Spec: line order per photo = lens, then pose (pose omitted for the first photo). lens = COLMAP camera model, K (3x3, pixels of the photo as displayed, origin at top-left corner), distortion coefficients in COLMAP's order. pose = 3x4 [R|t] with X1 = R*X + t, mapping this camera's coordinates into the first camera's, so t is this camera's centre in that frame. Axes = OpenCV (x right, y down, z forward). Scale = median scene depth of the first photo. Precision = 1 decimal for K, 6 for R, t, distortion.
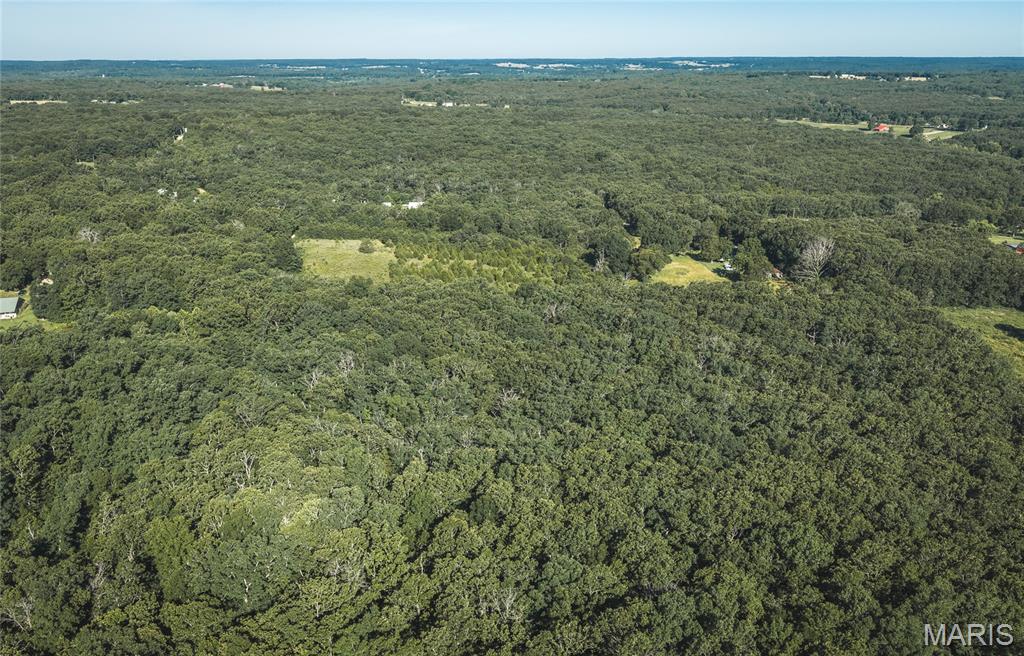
lens RADIAL K [[832.3, 0, 514.0], [0, 832.3, 329.9], [0, 0, 1]] dist [0.026110, -0.036184]
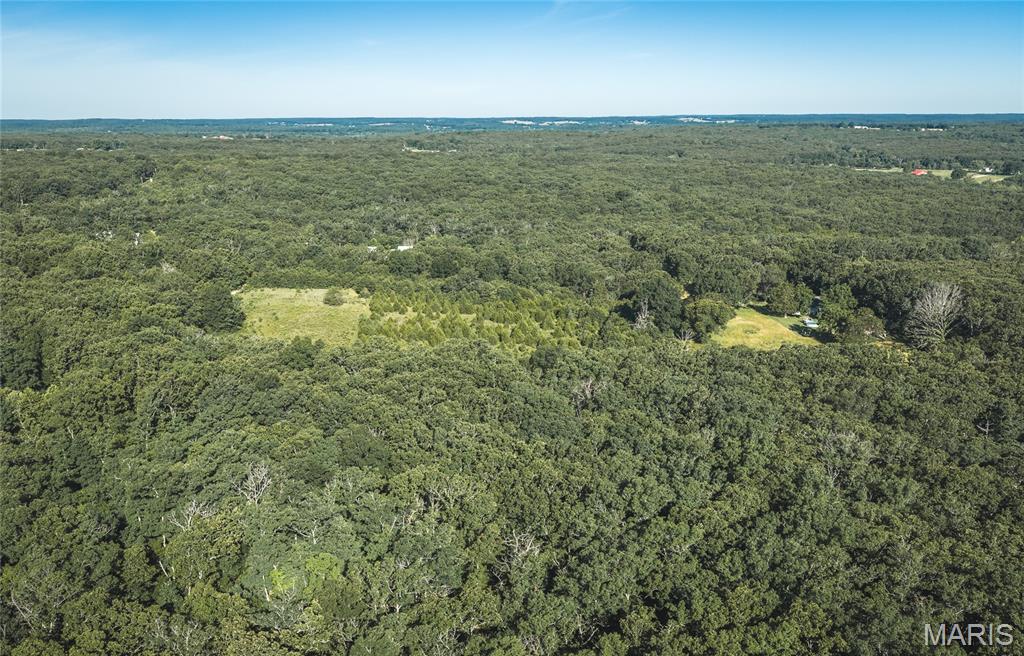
lens RADIAL K [[832.3, 0, 511.7], [0, 832.3, 326.8], [0, 0, 1]] dist [0.026110, -0.036184]
pose [[0.999952, -0.001039, -0.009742, -0.004544], [0.000359, 0.997578, -0.069550, -0.017874], [0.009790, 0.069543, 0.997531, 0.222570]]
